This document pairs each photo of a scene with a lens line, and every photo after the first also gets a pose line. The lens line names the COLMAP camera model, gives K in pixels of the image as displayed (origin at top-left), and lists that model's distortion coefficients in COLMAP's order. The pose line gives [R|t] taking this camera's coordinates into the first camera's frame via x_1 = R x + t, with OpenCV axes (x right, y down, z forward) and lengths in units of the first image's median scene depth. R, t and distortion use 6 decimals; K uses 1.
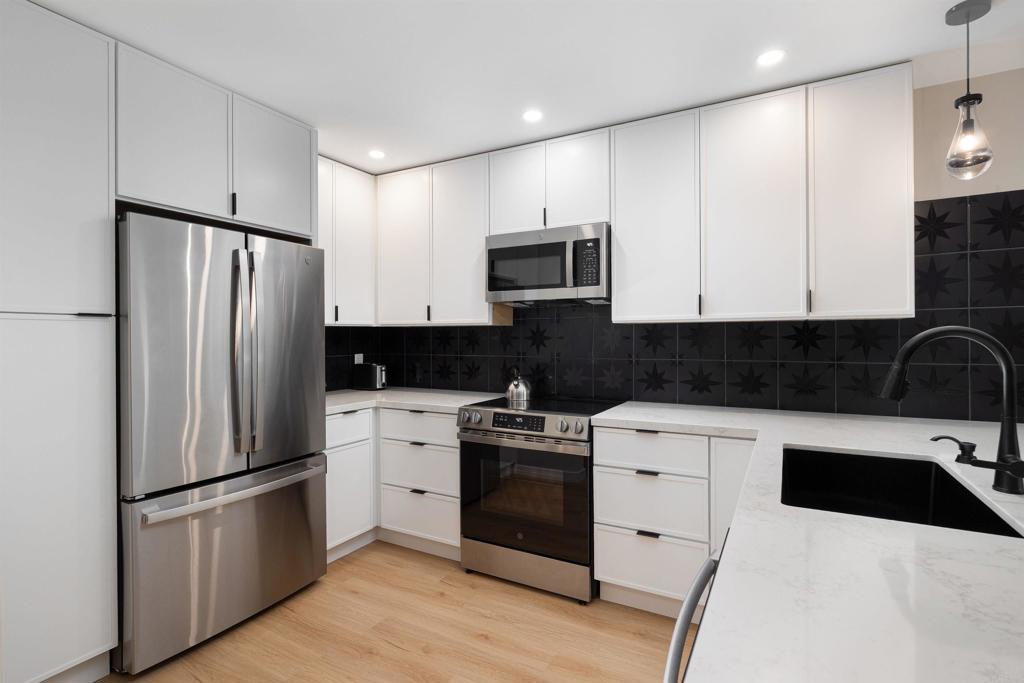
lens RADIAL K [[509.1, 0, 501.6], [0, 509.1, 335.4], [0, 0, 1]] dist [-0.004424, -0.000557]
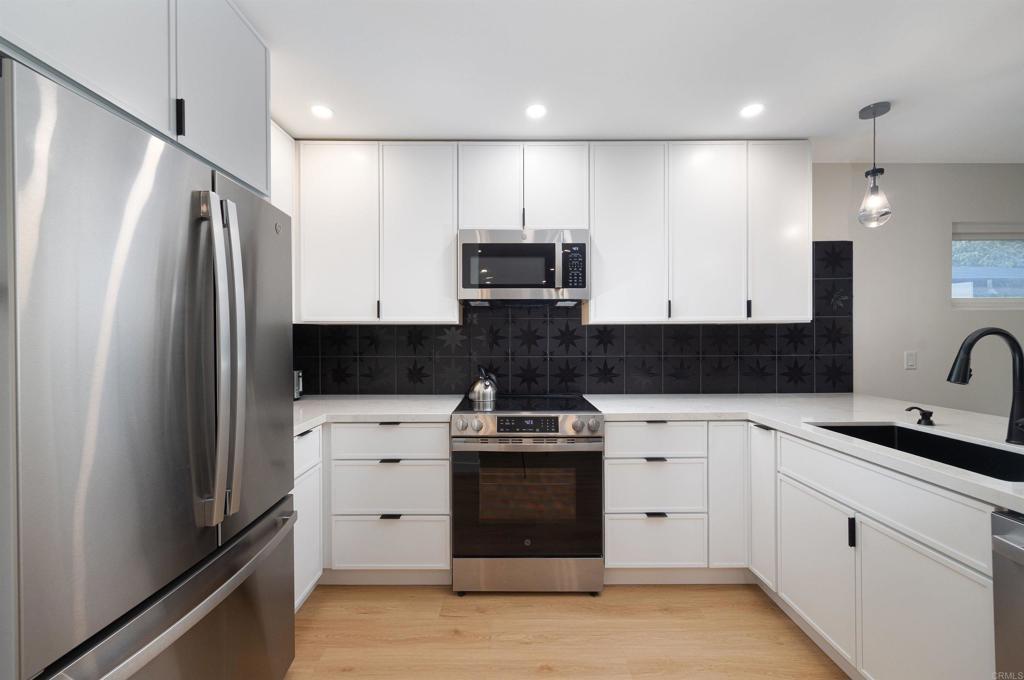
lens RADIAL K [[417.3, 0, 502.8], [0, 417.3, 336.0], [0, 0, 1]] dist [0.002039, 0.000457]
pose [[0.865669, 0.001686, 0.500613, -0.390381], [-0.001093, 0.999998, -0.001477, 0.003649], [-0.500615, 0.000731, 0.865670, 0.327613]]
